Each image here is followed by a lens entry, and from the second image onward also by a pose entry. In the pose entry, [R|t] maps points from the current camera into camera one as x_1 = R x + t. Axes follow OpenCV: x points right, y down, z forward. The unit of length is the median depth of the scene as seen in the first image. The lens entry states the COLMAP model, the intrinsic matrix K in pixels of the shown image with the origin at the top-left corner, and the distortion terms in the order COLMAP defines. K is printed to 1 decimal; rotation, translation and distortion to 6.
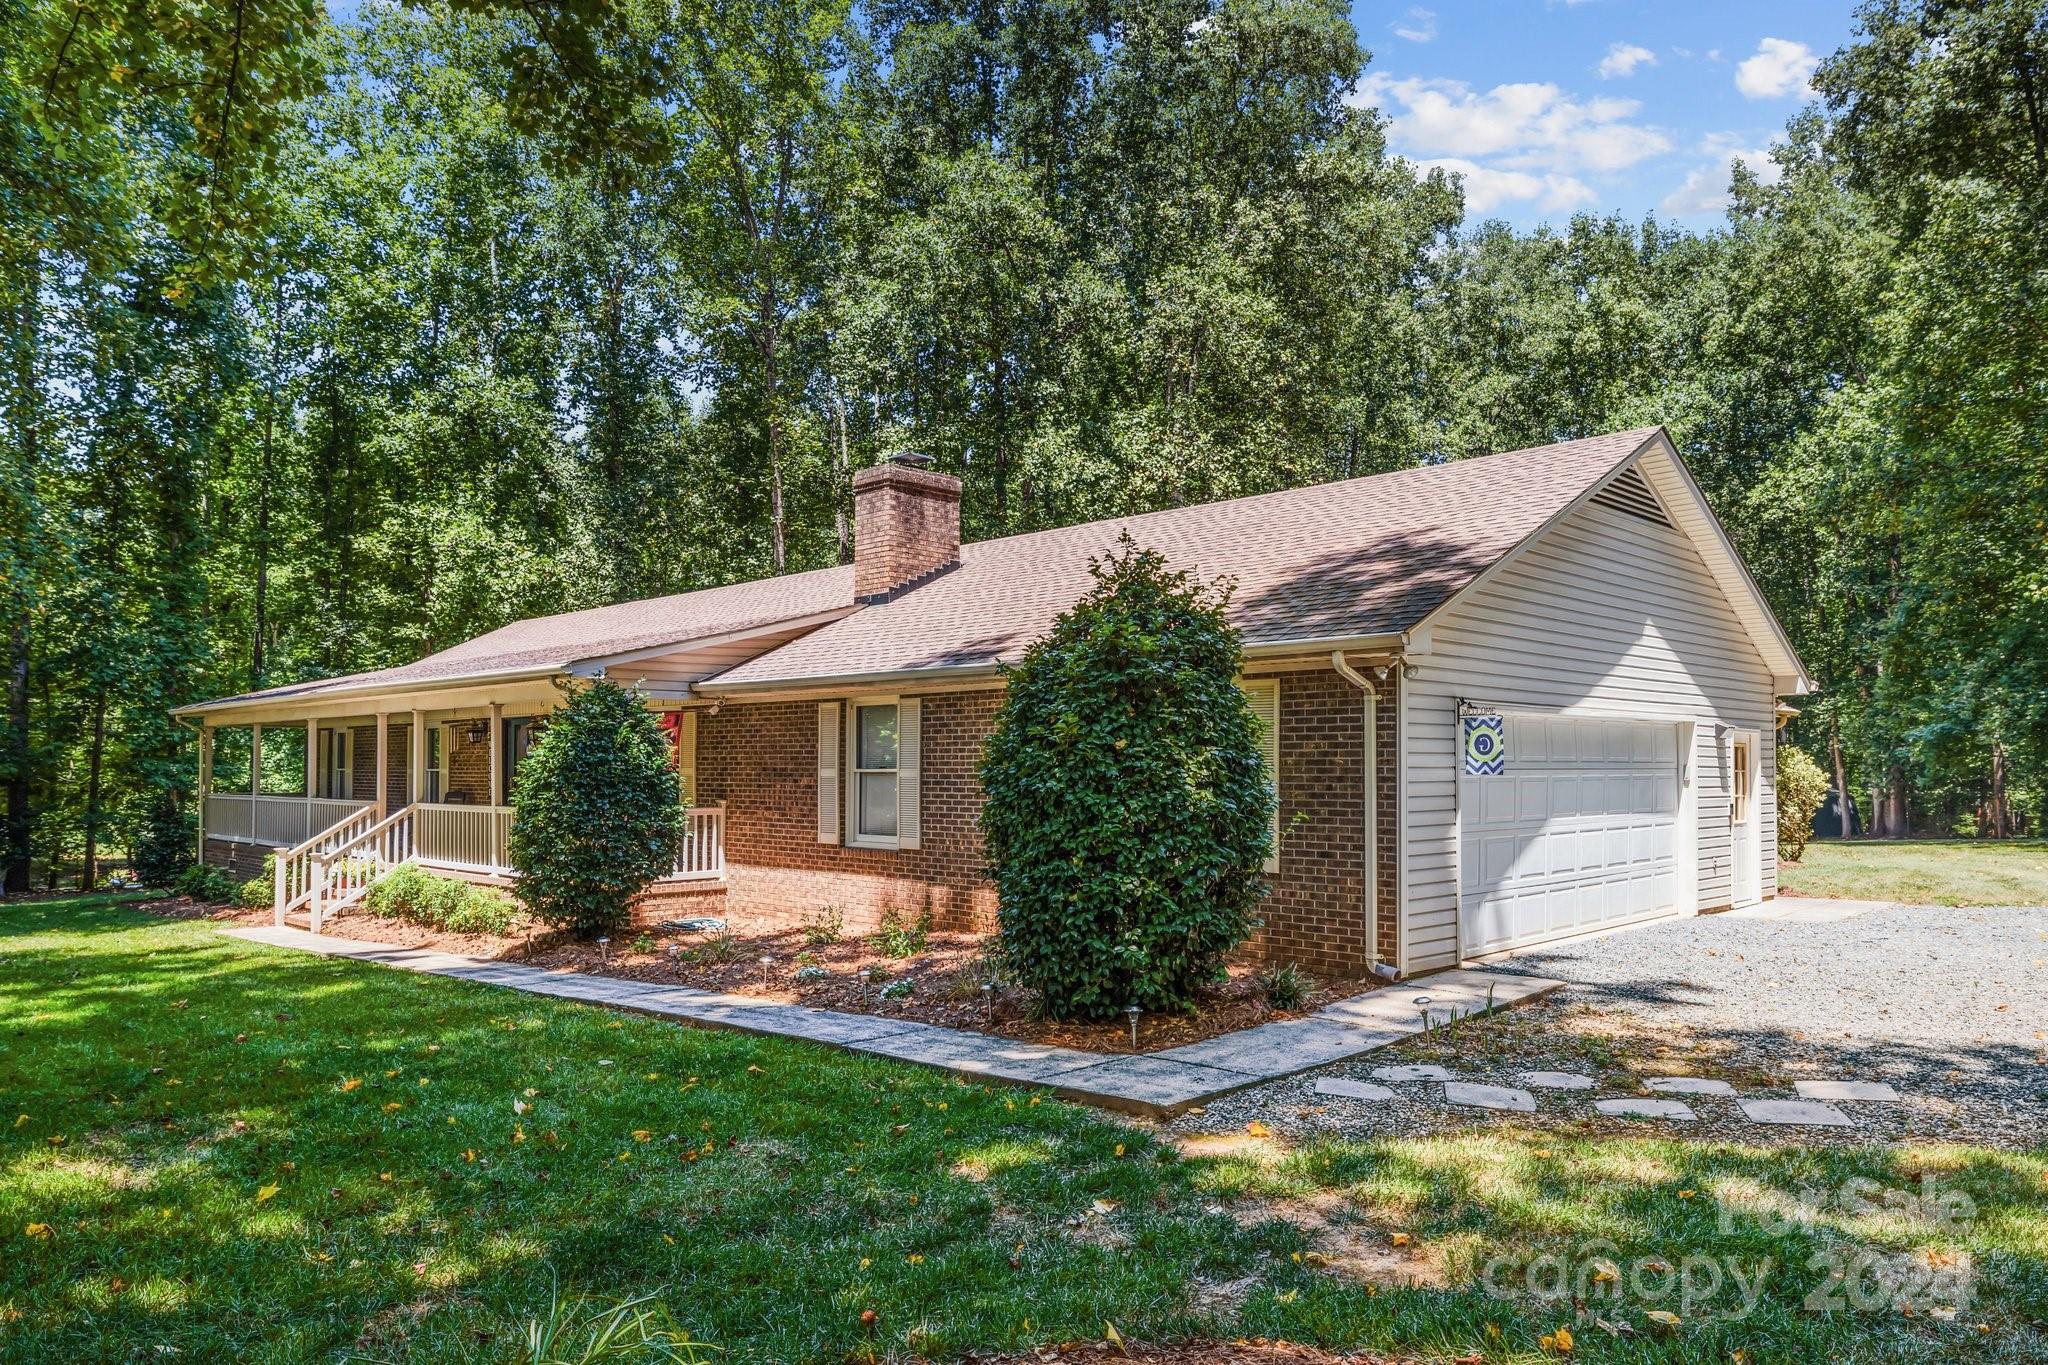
lens RADIAL K [[1362.4, 0, 1024.0], [0, 1362.4, 682.5], [0, 0, 1]] dist [-0.006123, -0.000122]
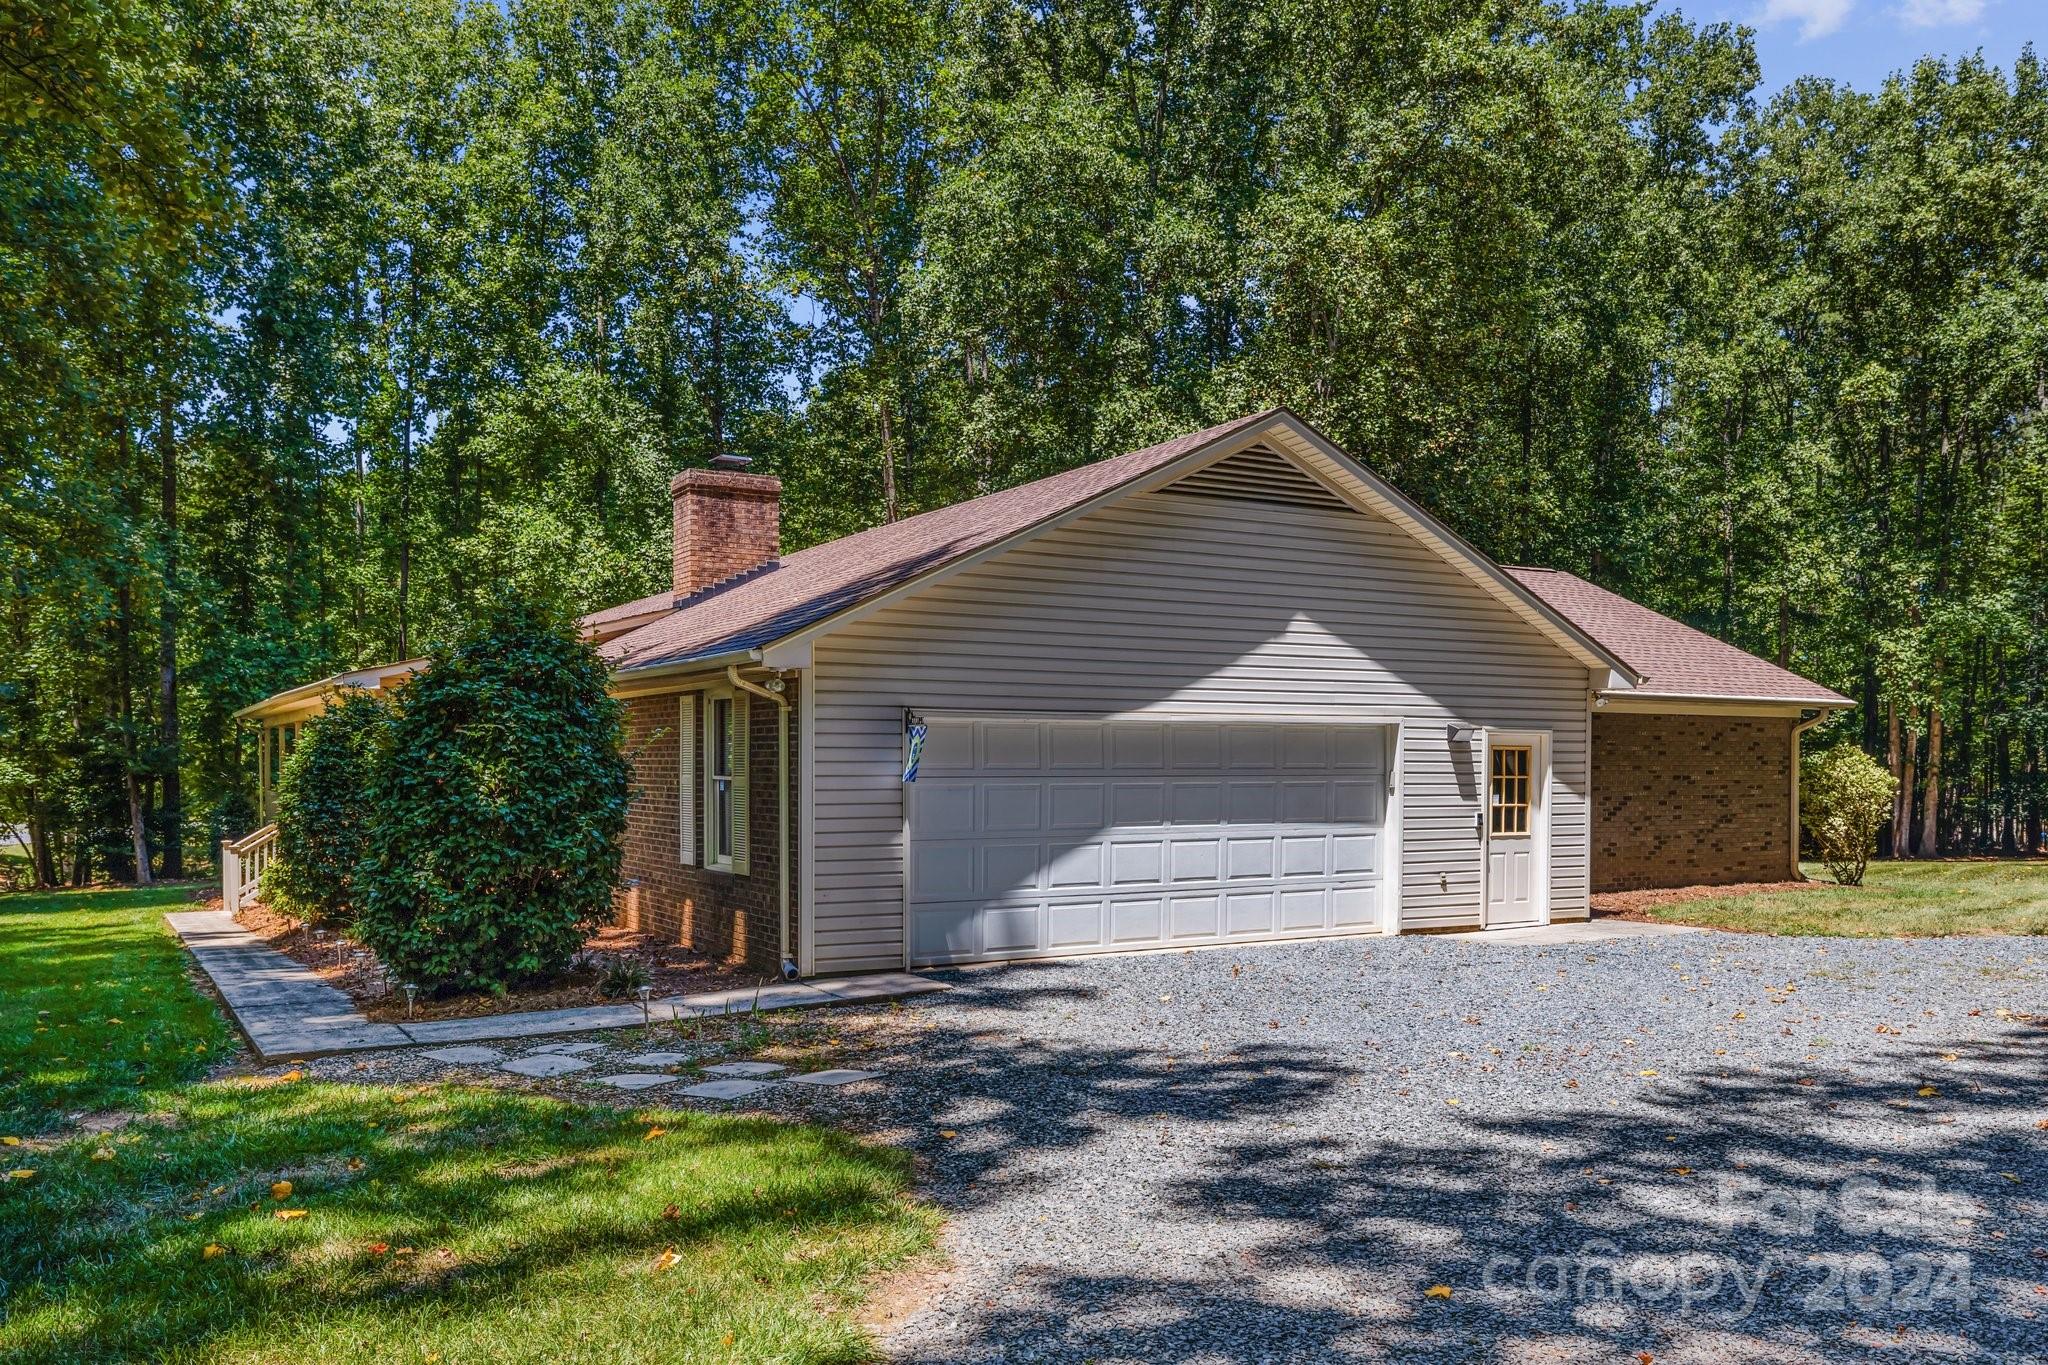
lens RADIAL K [[1580.5, 0, 1024.7], [0, 1580.5, 723.4], [0, 0, 1]] dist [-0.008371, 0.000316]
pose [[0.966254, -0.005312, -0.257535, 0.422398], [0.015221, 0.999218, 0.036498, -0.010904], [0.257139, -0.039186, 0.965579, -0.068903]]
